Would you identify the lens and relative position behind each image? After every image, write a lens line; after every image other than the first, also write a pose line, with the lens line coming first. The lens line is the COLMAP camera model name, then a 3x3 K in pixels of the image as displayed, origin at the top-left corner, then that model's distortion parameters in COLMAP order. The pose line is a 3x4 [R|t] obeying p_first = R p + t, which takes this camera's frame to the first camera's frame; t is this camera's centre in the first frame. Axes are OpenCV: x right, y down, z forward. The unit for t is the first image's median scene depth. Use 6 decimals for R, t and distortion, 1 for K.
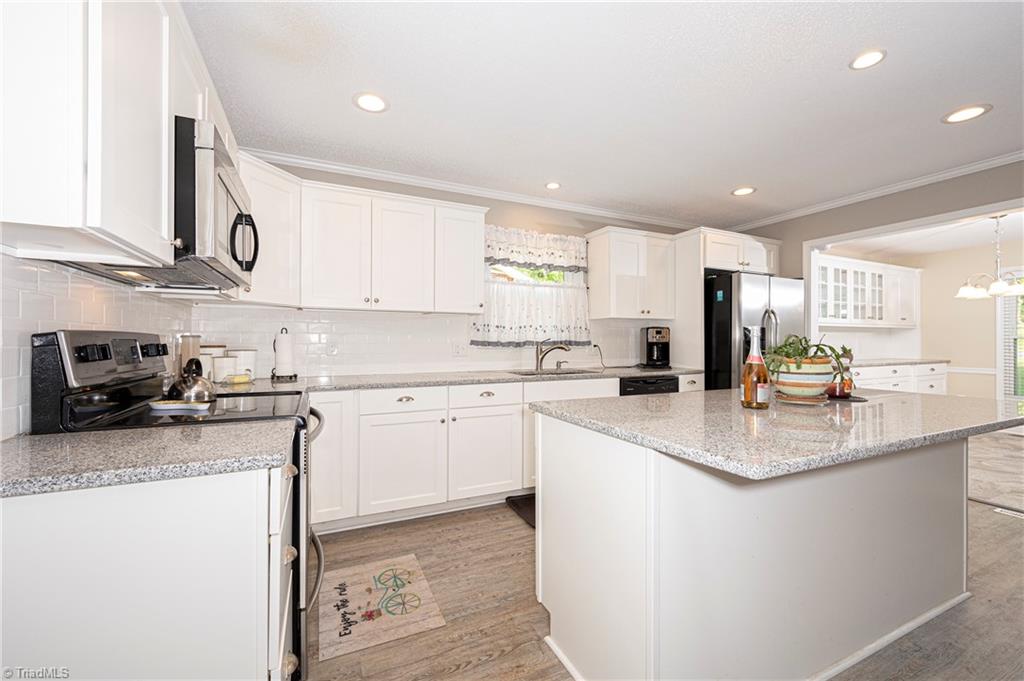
lens RADIAL K [[403.5, 0, 515.9], [0, 403.5, 341.2], [0, 0, 1]] dist [-0.000066, 0.000217]
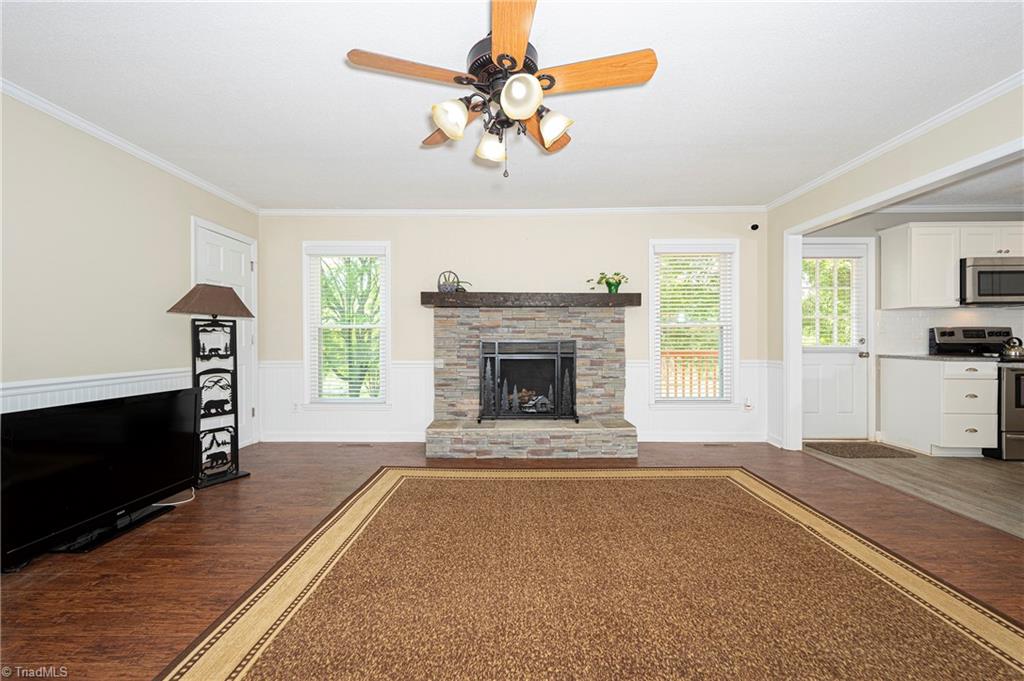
lens RADIAL K [[403.5, 0, 515.9], [0, 403.5, 341.2], [0, 0, 1]] dist [-0.000066, 0.000217]
pose [[-0.433371, 0.007859, -0.901181, 1.174705], [0.005863, 0.999965, 0.005901, 0.016468], [0.901196, -0.002726, -0.433402, -0.260745]]
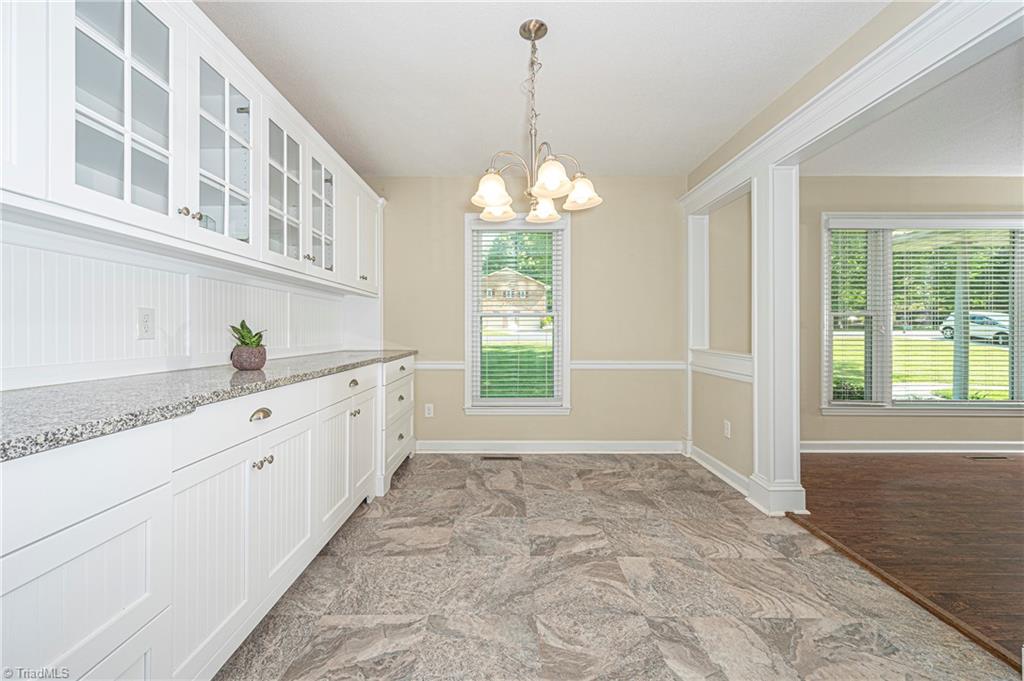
lens RADIAL K [[414.8, 0, 513.6], [0, 414.8, 327.2], [0, 0, 1]] dist [0.000631, 0.000133]
pose [[0.411932, 0.009907, 0.911161, 0.846261], [-0.006427, 0.999948, -0.007967, 0.023945], [-0.911192, -0.002574, 0.411974, 0.924957]]
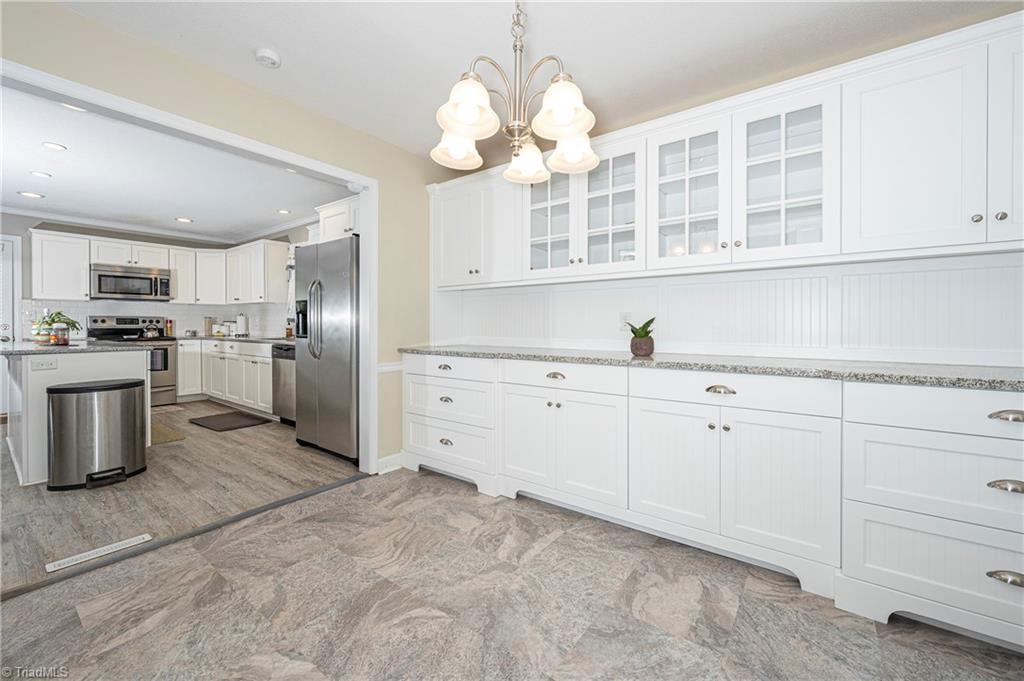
lens RADIAL K [[414.8, 0, 513.6], [0, 414.8, 327.2], [0, 0, 1]] dist [0.000631, 0.000133]
pose [[0.468148, 0.007554, -0.883618, 1.651191], [0.003423, 0.999940, 0.010362, 0.021249], [0.883643, -0.007875, 0.468095, 0.940344]]
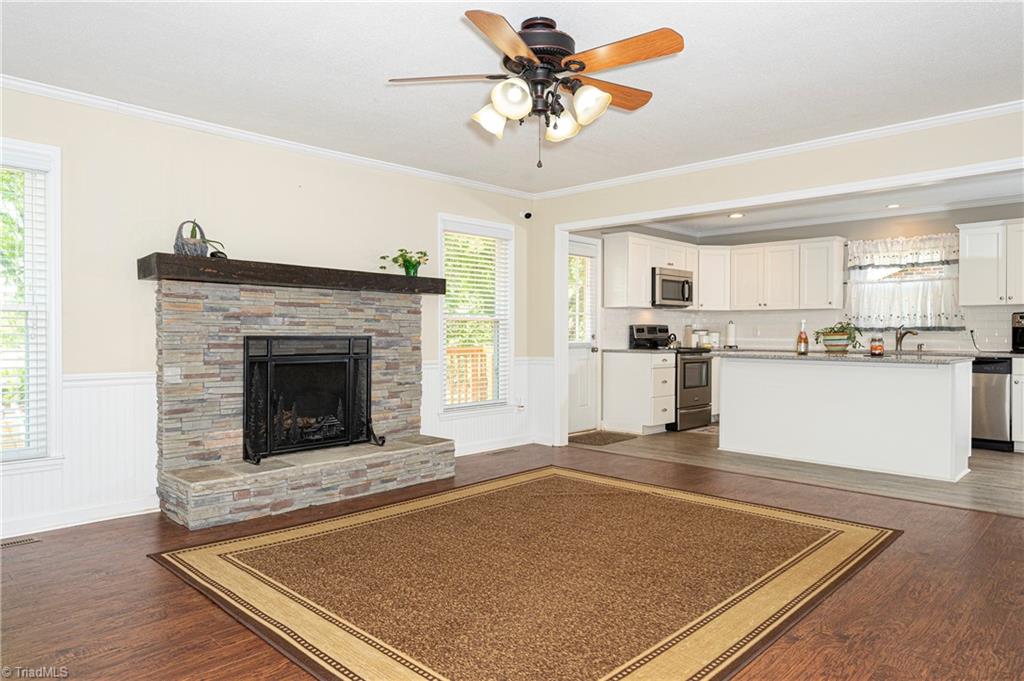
lens RADIAL K [[640.4, 0, 512.0], [0, 640.4, 340.5], [0, 0, 1]] dist [-0.003323, -0.000423]
pose [[0.351506, 0.014124, -0.936079, 1.426777], [0.000118, 0.999886, 0.015131, 0.010982], [0.936186, -0.005429, 0.351464, -0.773788]]
